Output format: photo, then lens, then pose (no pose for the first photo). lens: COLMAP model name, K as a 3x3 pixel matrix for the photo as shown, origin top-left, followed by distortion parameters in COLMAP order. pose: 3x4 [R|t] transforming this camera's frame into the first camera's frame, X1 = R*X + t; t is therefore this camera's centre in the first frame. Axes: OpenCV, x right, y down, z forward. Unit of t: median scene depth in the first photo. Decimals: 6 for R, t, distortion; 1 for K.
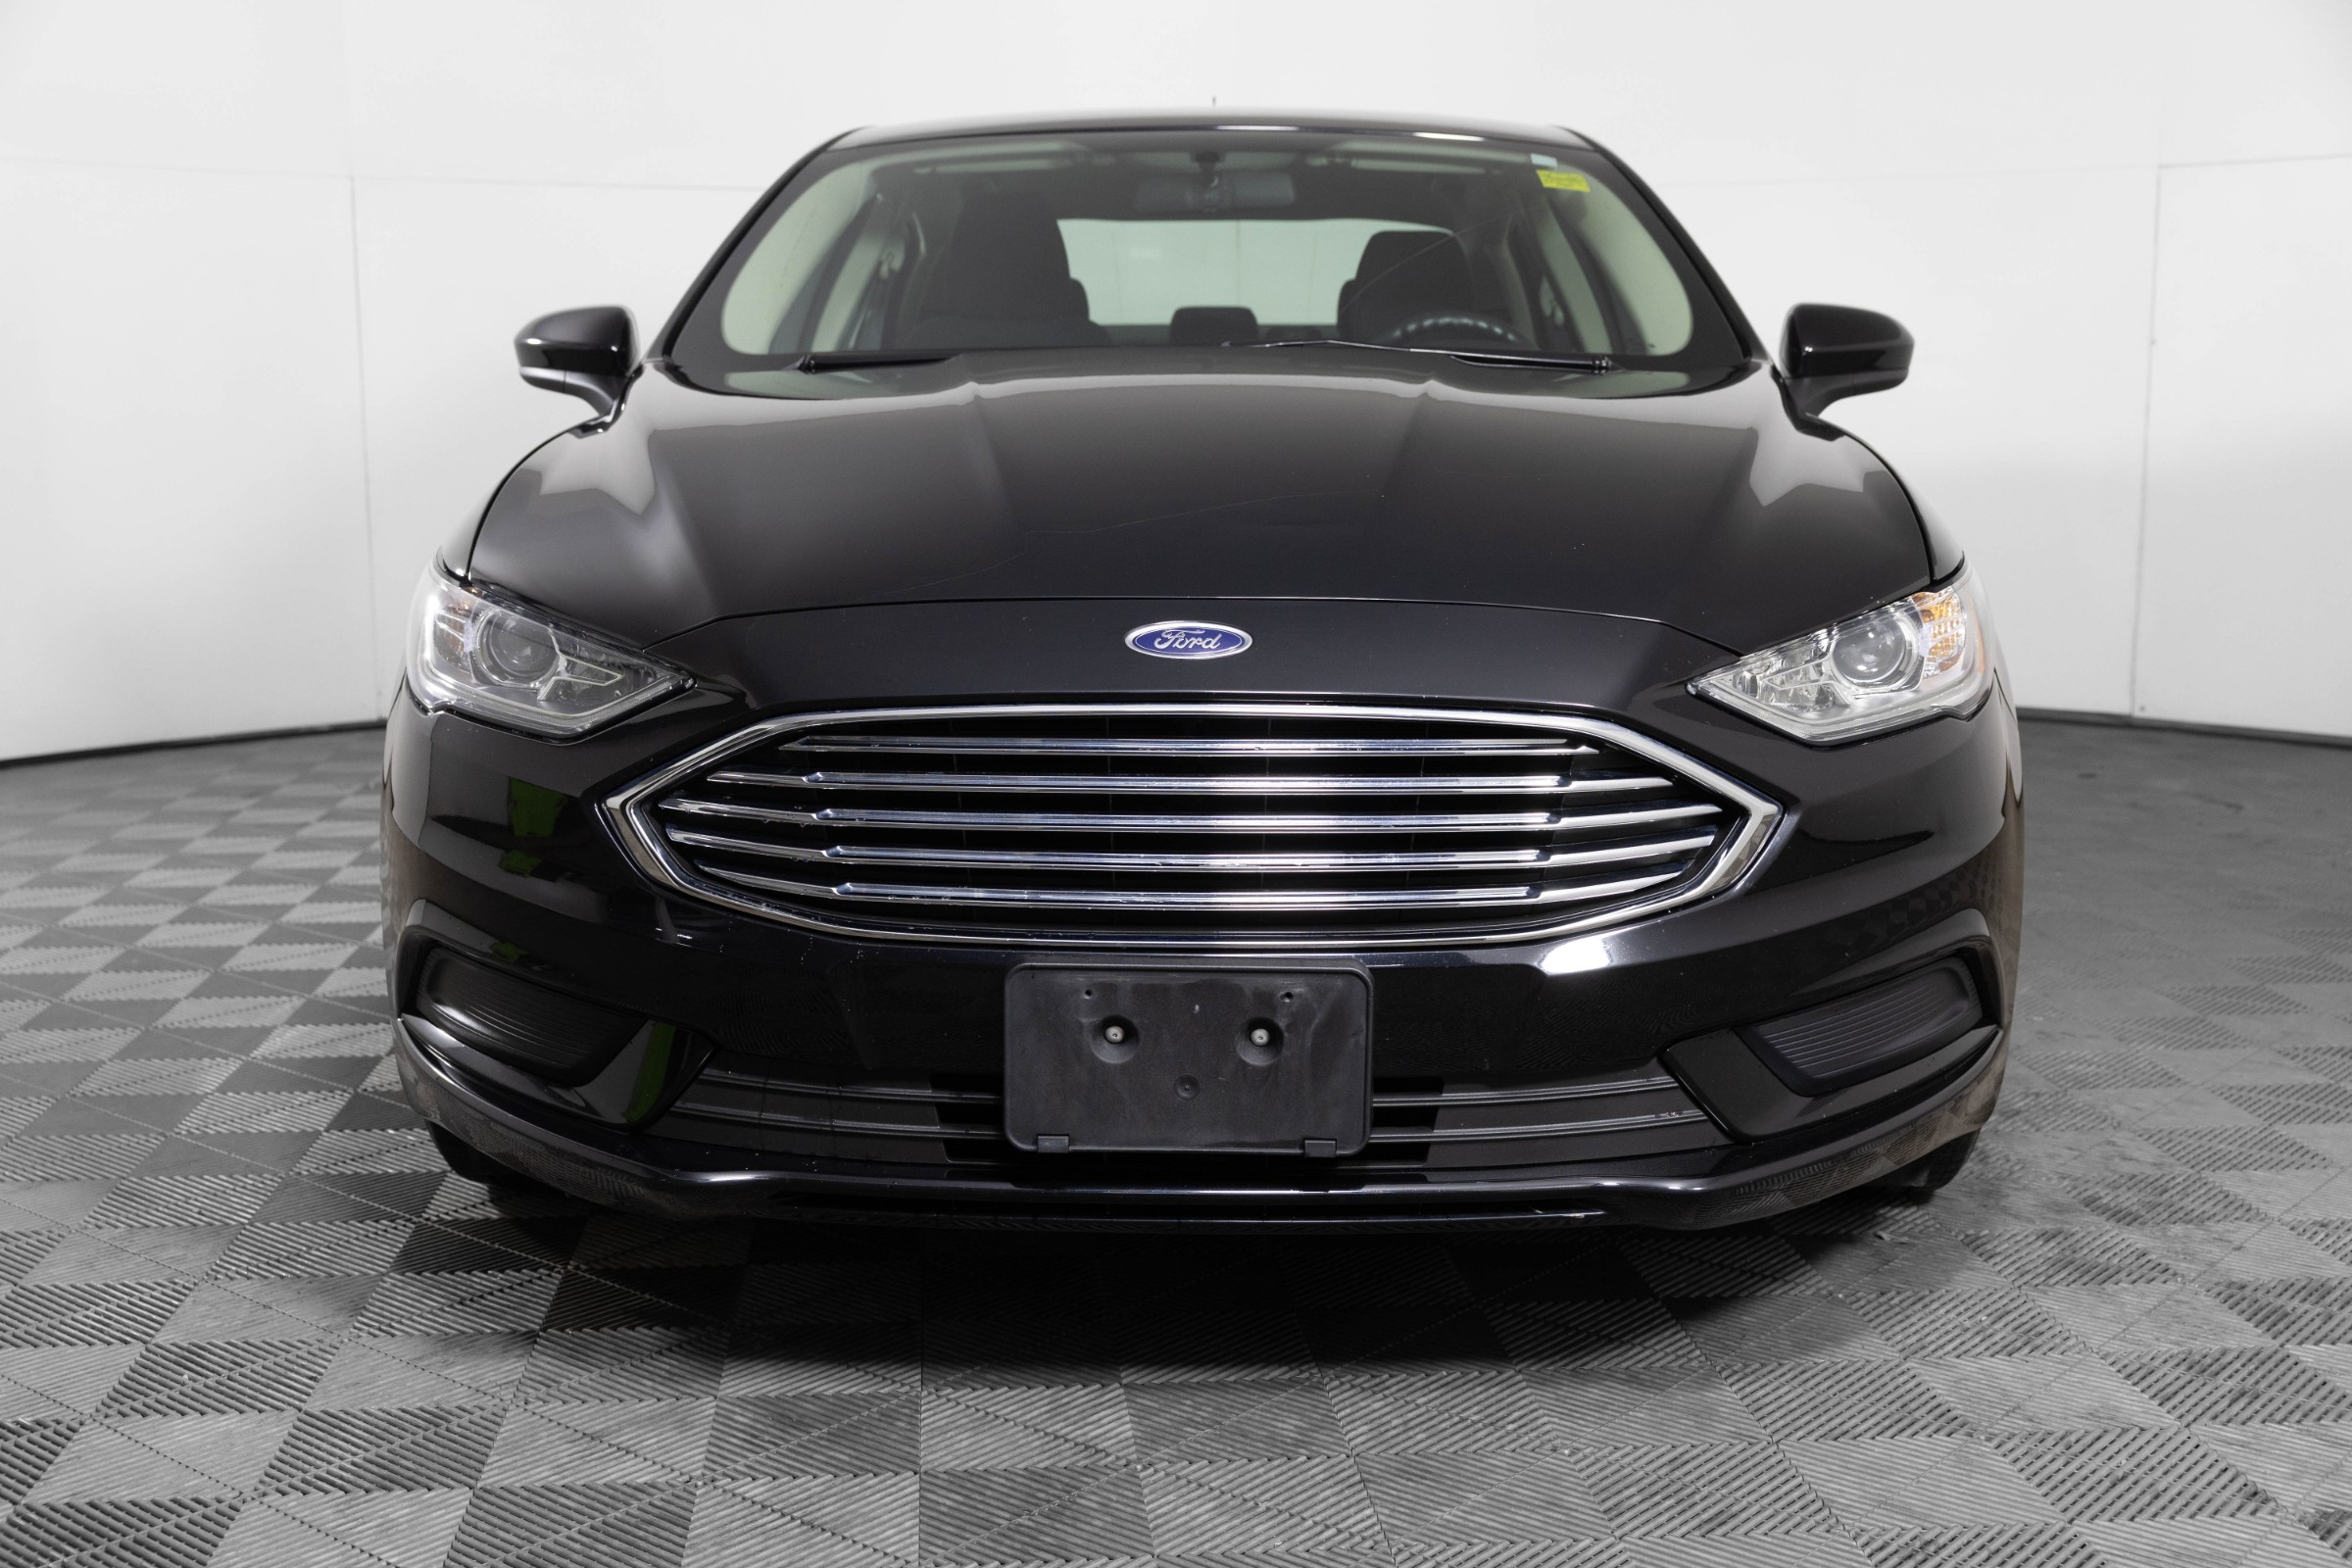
lens RADIAL K [[2733.6, 0, 1176.0], [0, 2733.6, 784.0], [0, 0, 1]] dist [-0.047619, -0.007180]
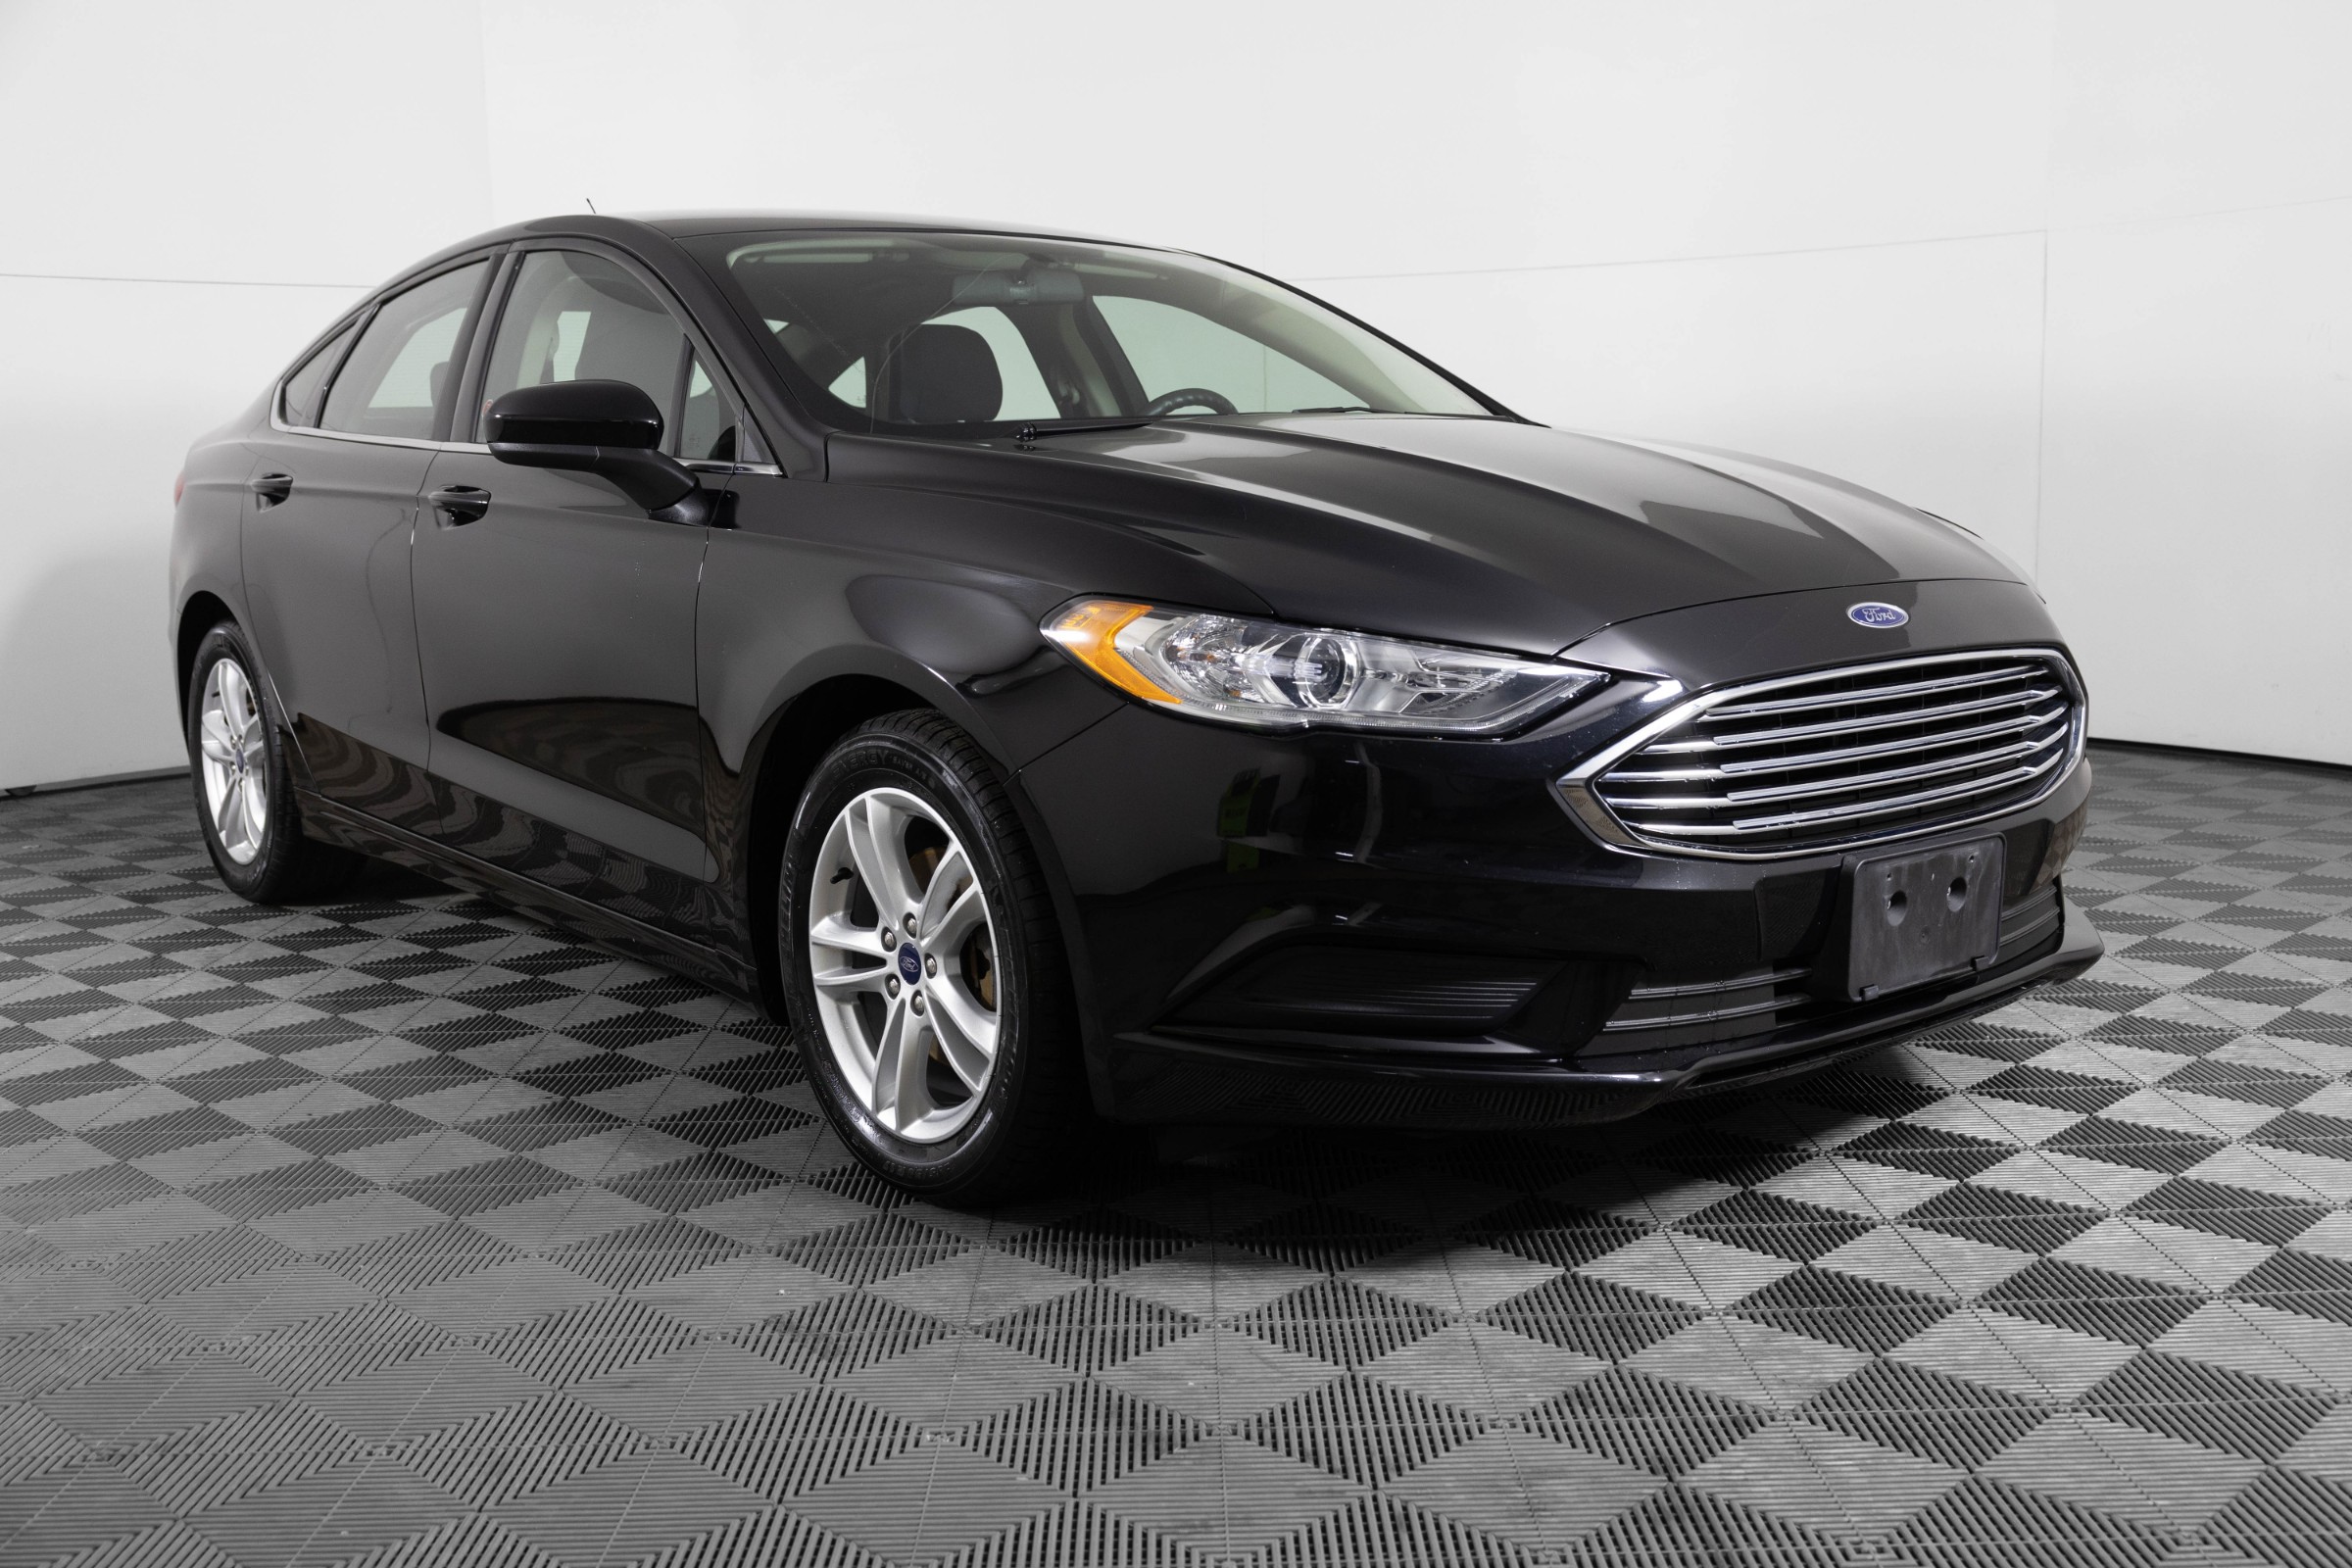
lens RADIAL K [[2301.6, 0, 1178.4], [0, 2301.6, 826.7], [0, 0, 1]] dist [-0.006164, -0.002225]
pose [[0.755426, -0.114595, 0.645135, -0.985582], [0.116992, 0.992356, 0.039279, -0.031198], [-0.644704, 0.045803, 0.763059, 0.351429]]
